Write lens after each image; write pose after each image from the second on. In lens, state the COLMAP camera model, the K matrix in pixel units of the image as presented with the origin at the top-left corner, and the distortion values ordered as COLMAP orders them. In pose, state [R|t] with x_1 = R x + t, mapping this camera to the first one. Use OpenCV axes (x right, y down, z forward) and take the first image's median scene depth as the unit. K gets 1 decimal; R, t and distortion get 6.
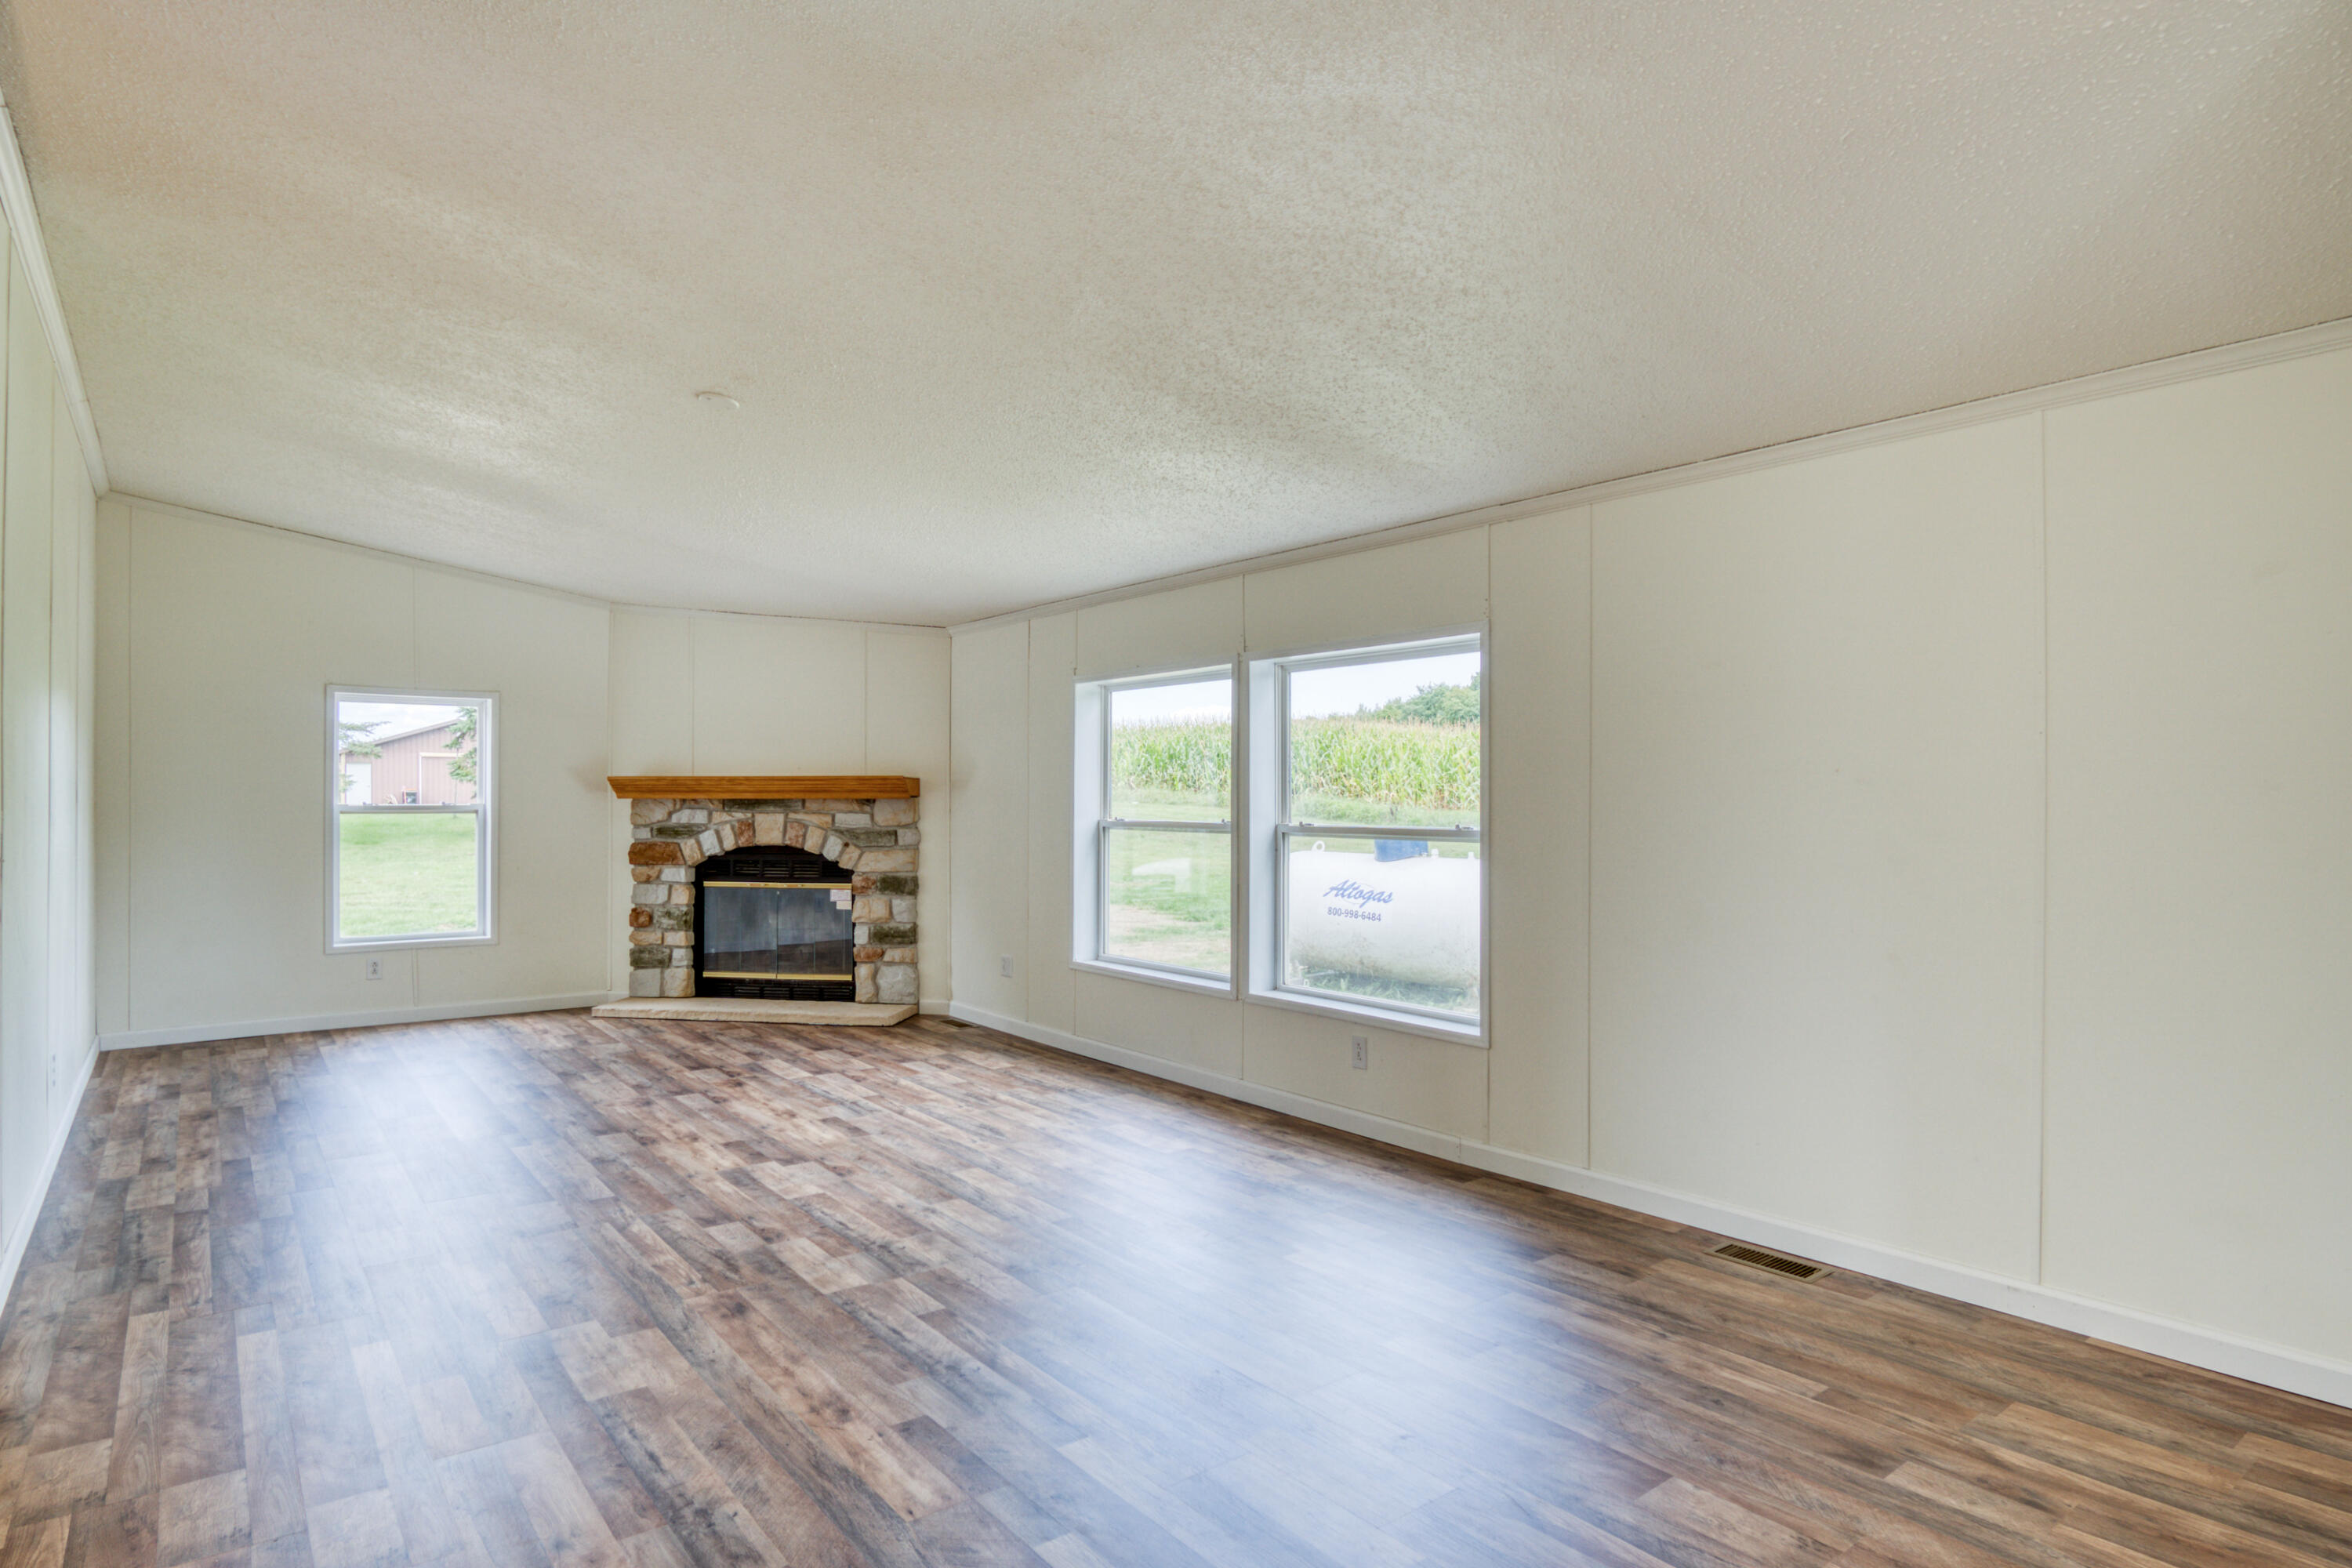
lens RADIAL K [[1234.1, 0, 1155.8], [0, 1234.1, 773.6], [0, 0, 1]] dist [-0.016055, 0.000096]
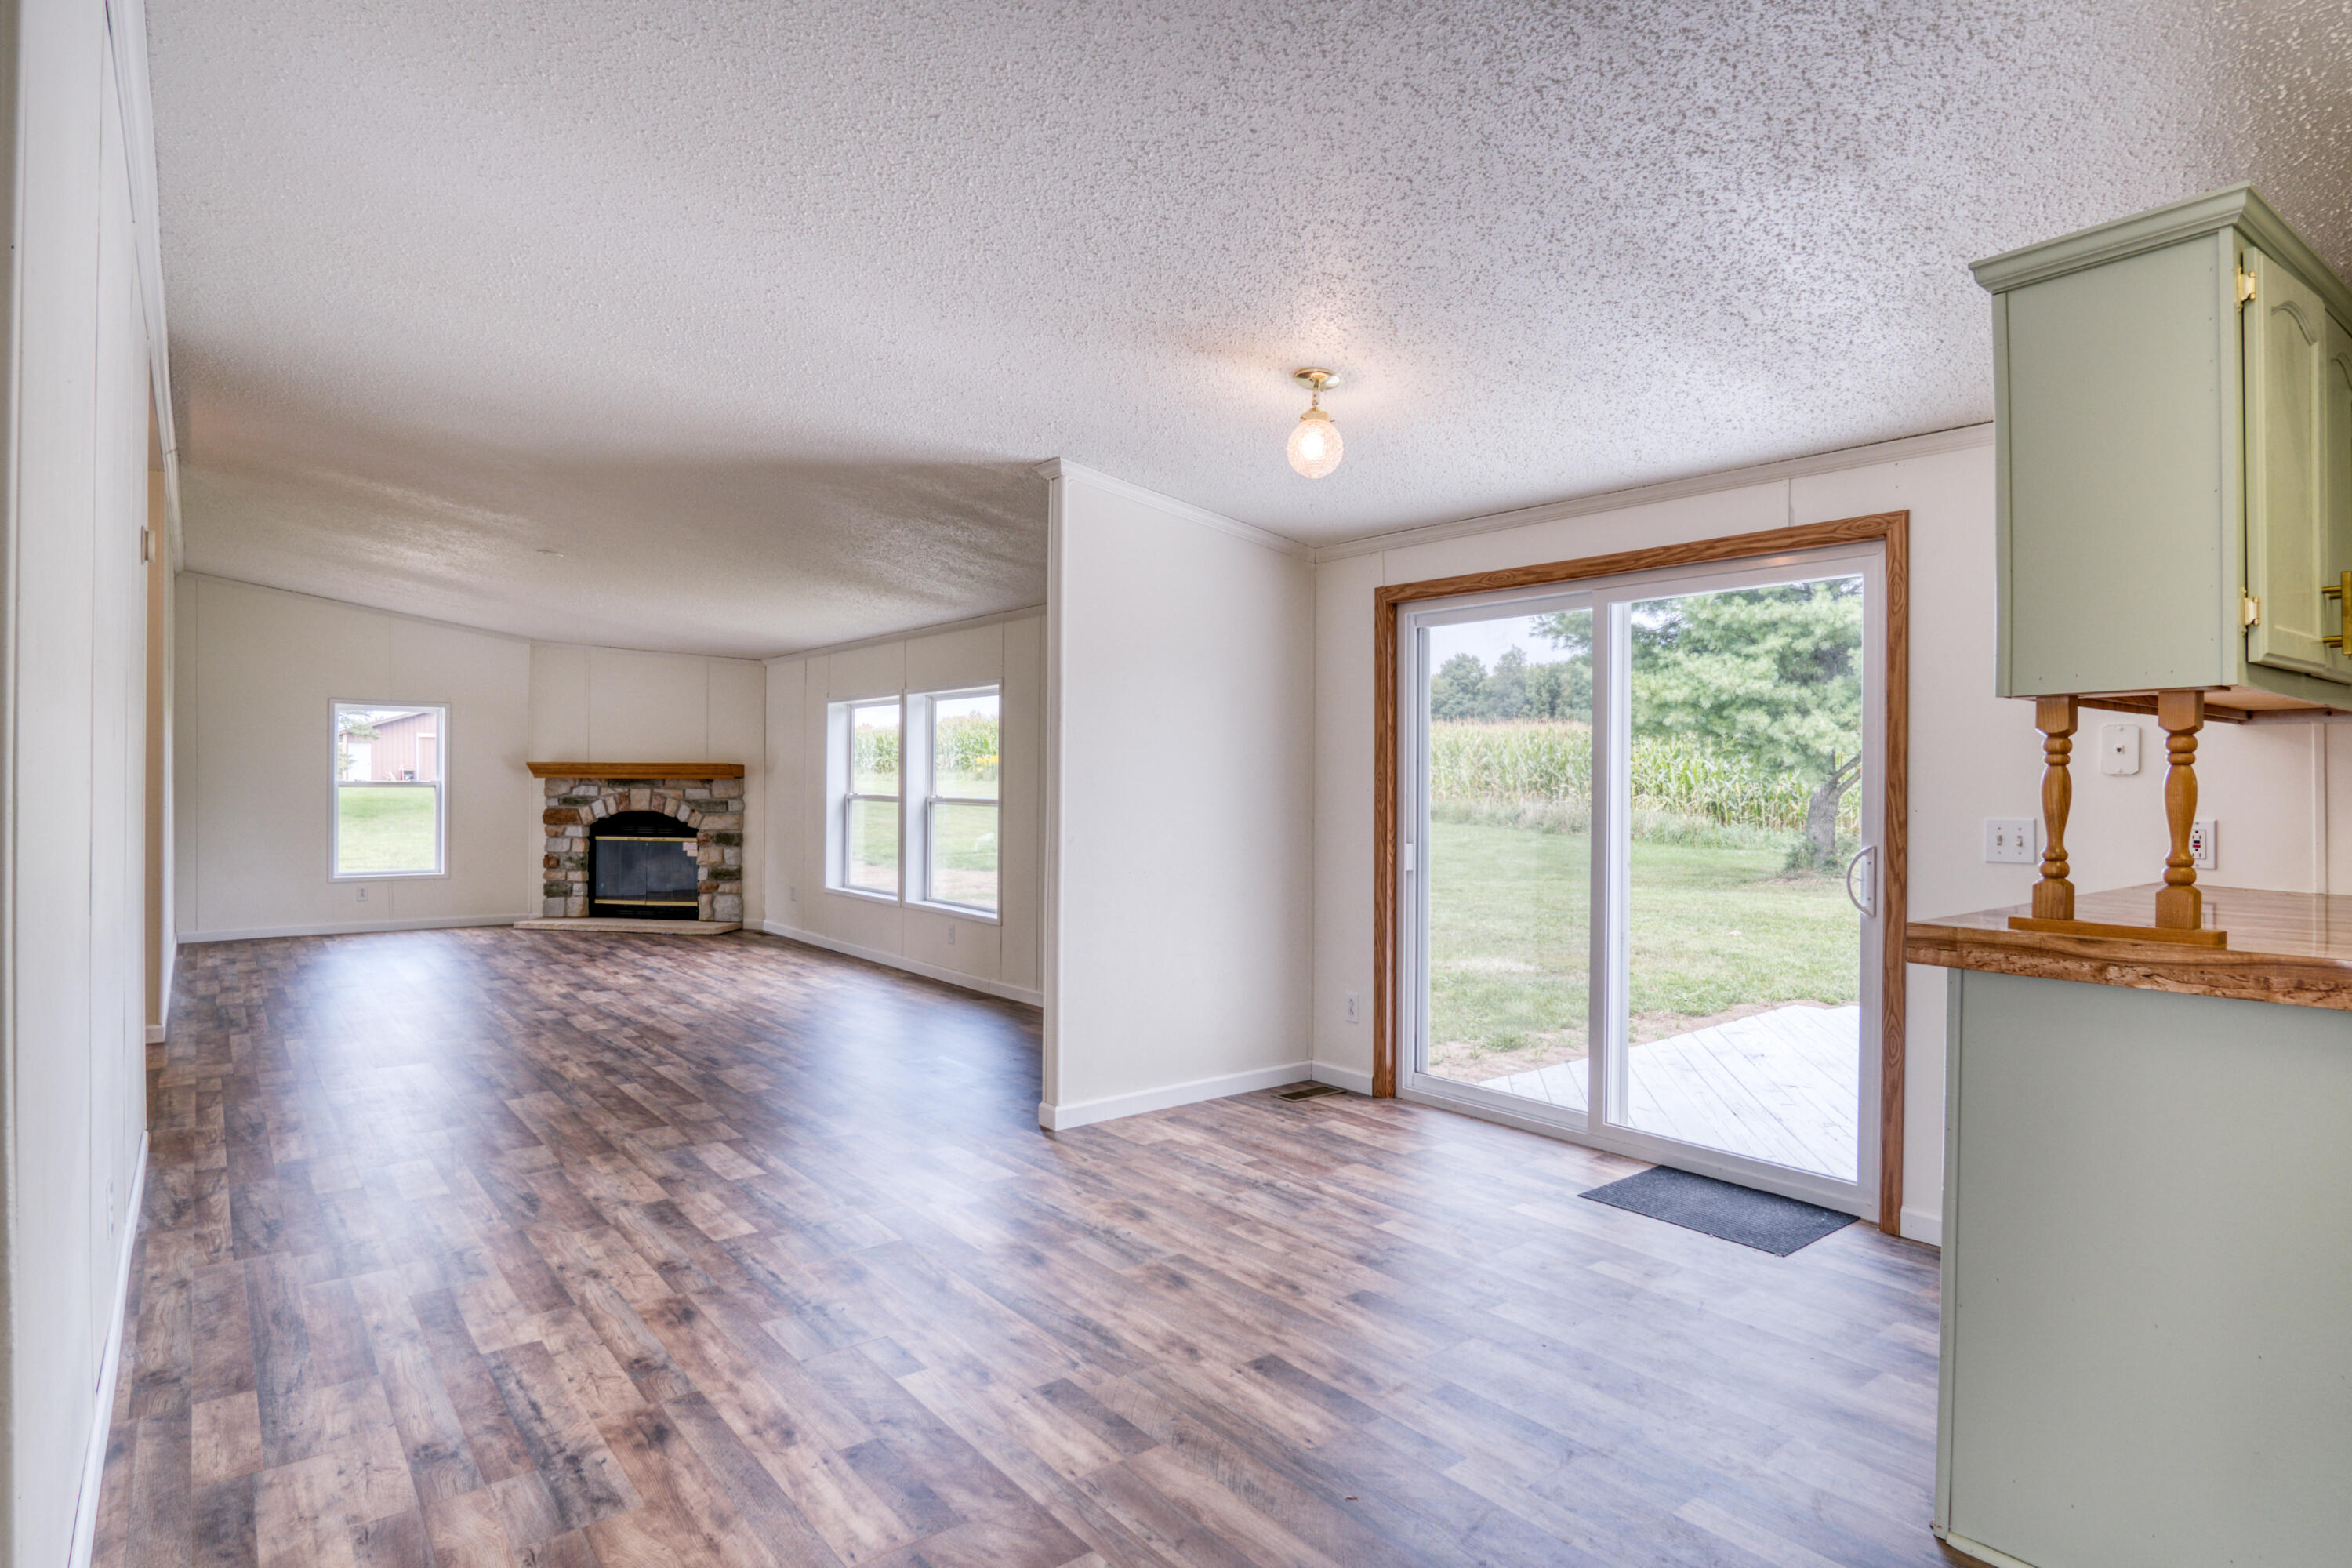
lens RADIAL K [[1234.1, 0, 1177.8], [0, 1234.1, 797.4], [0, 0, 1]] dist [-0.016055, 0.000096]
pose [[0.999947, 0.006937, 0.007648, 0.299350], [-0.007189, 0.999418, 0.033349, -0.009832], [-0.007412, -0.033402, 0.999415, -0.430094]]
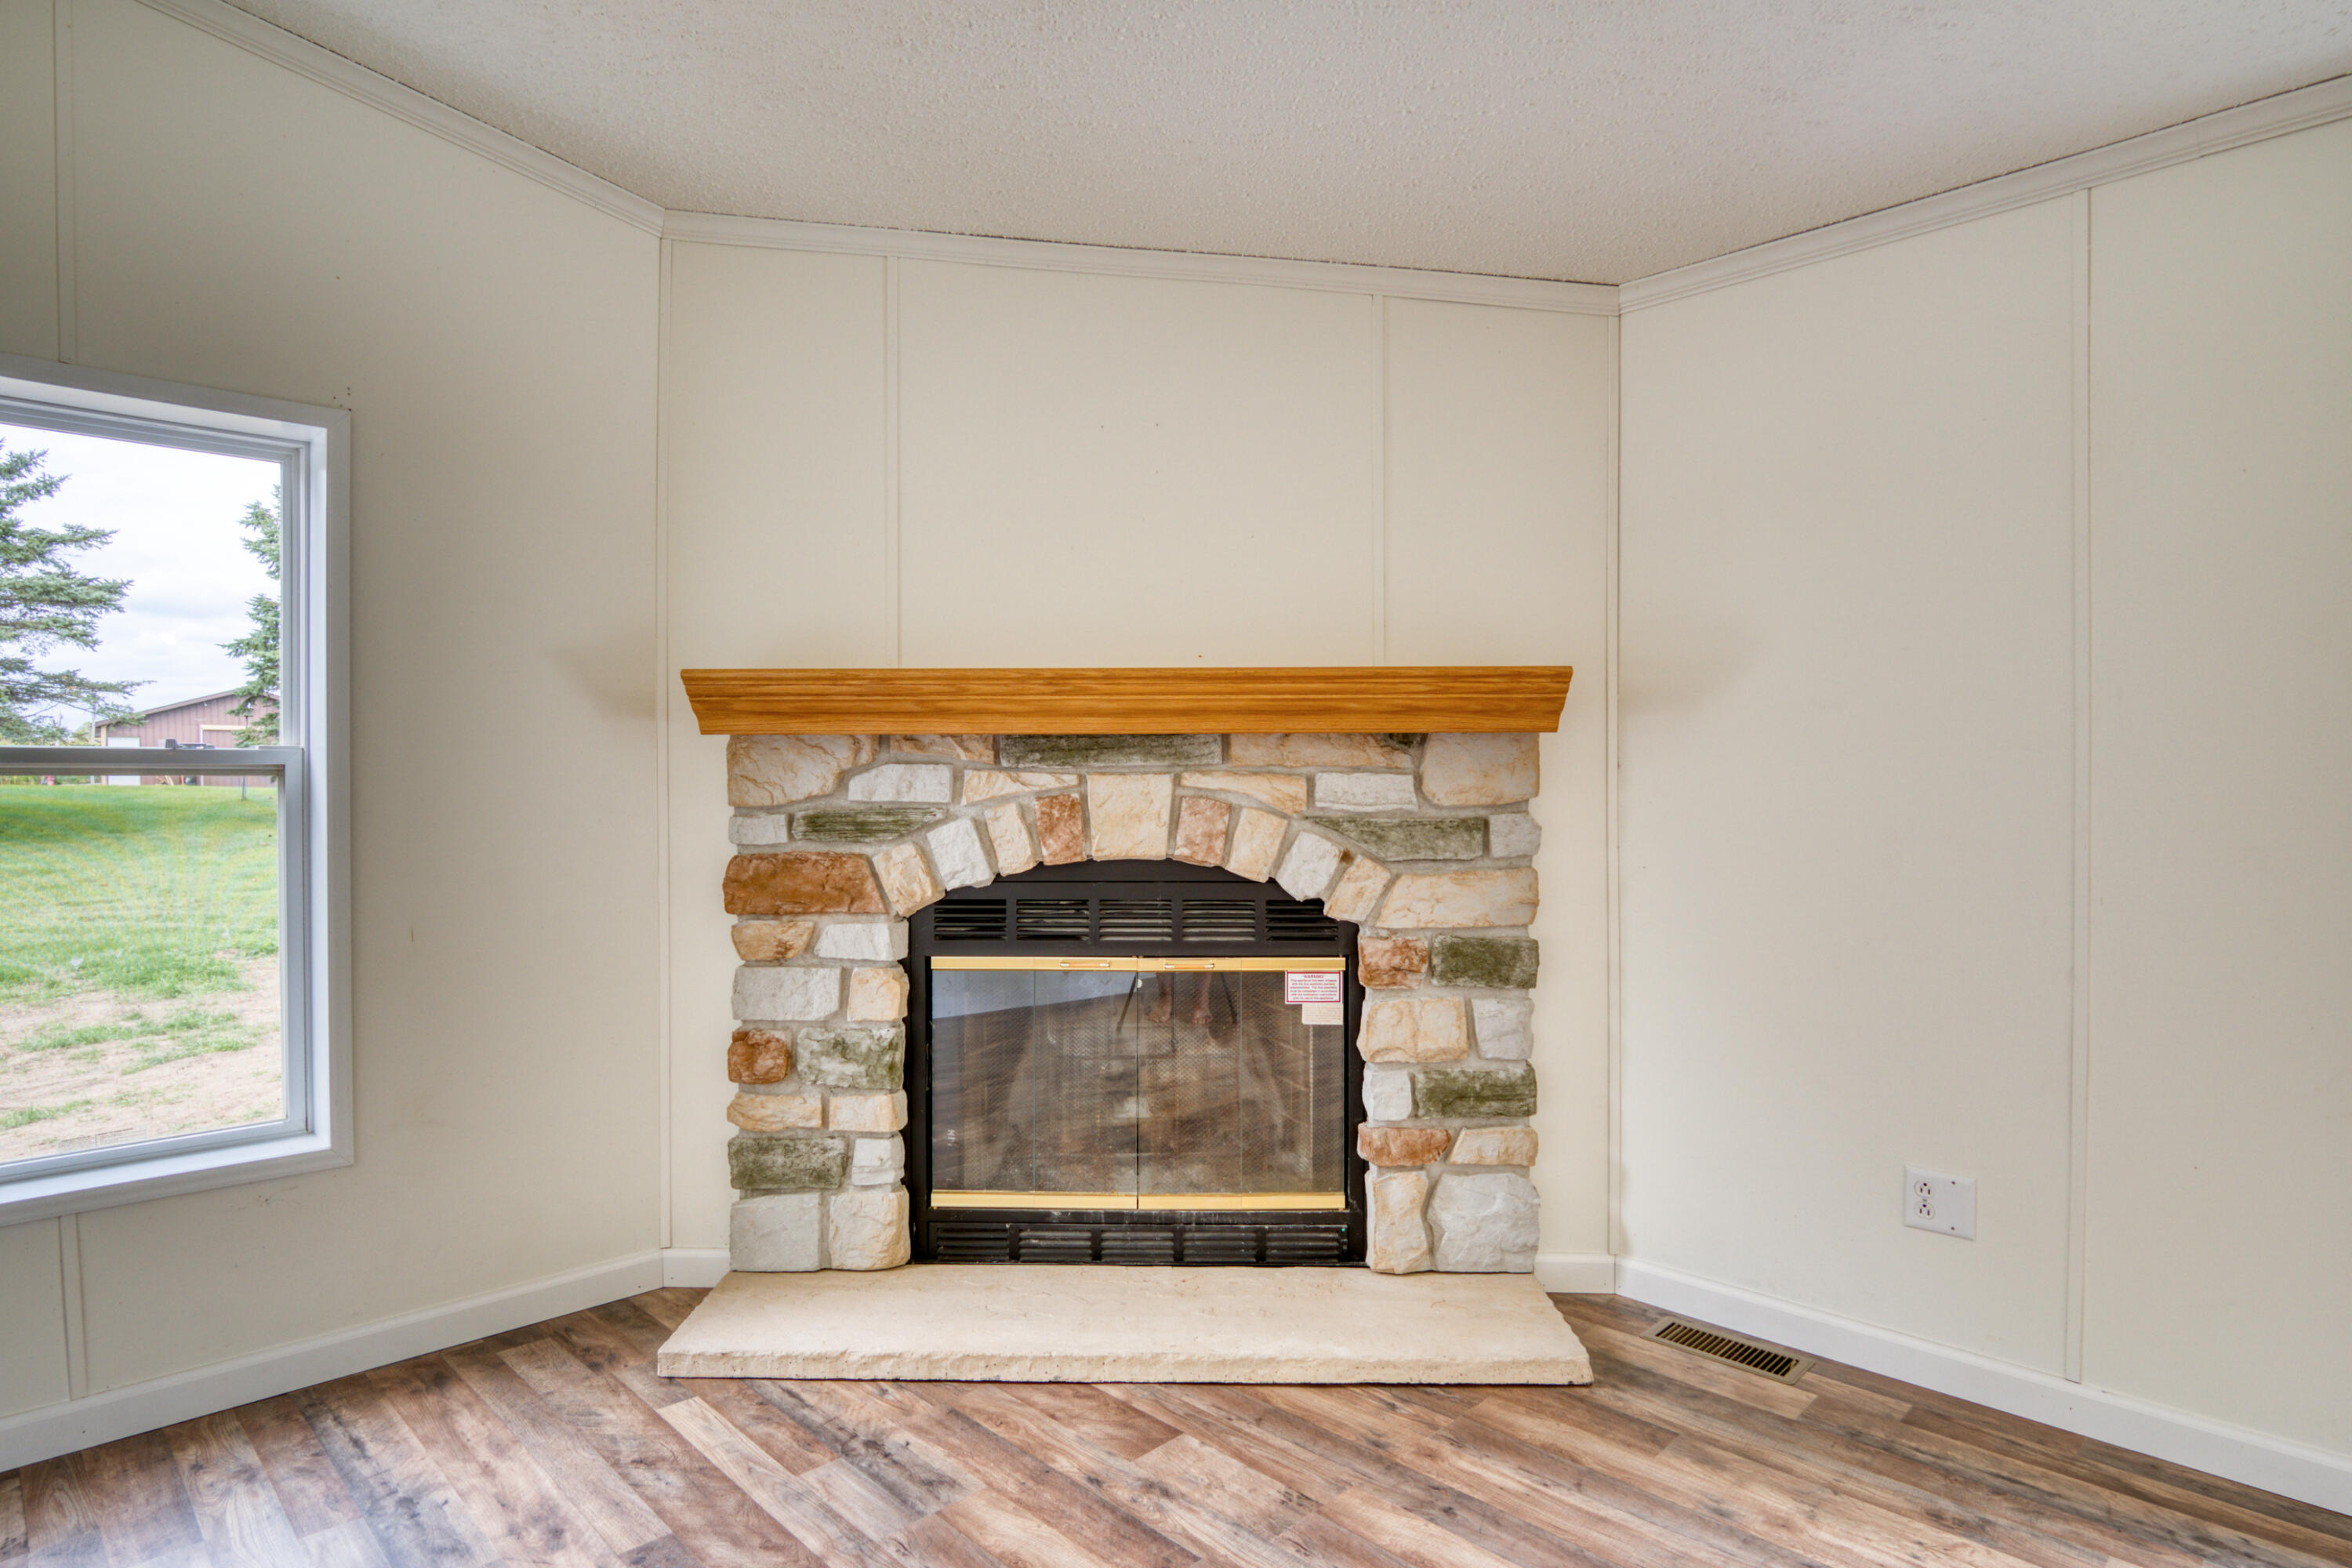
lens RADIAL K [[1234.1, 0, 1117.7], [0, 1234.1, 752.9], [0, 0, 1]] dist [-0.016055, 0.000096]
pose [[0.991441, -0.001860, 0.130543, -0.366797], [-0.001833, 0.999602, 0.028157, 0.015371], [-0.130544, -0.028155, 0.991043, 0.633894]]
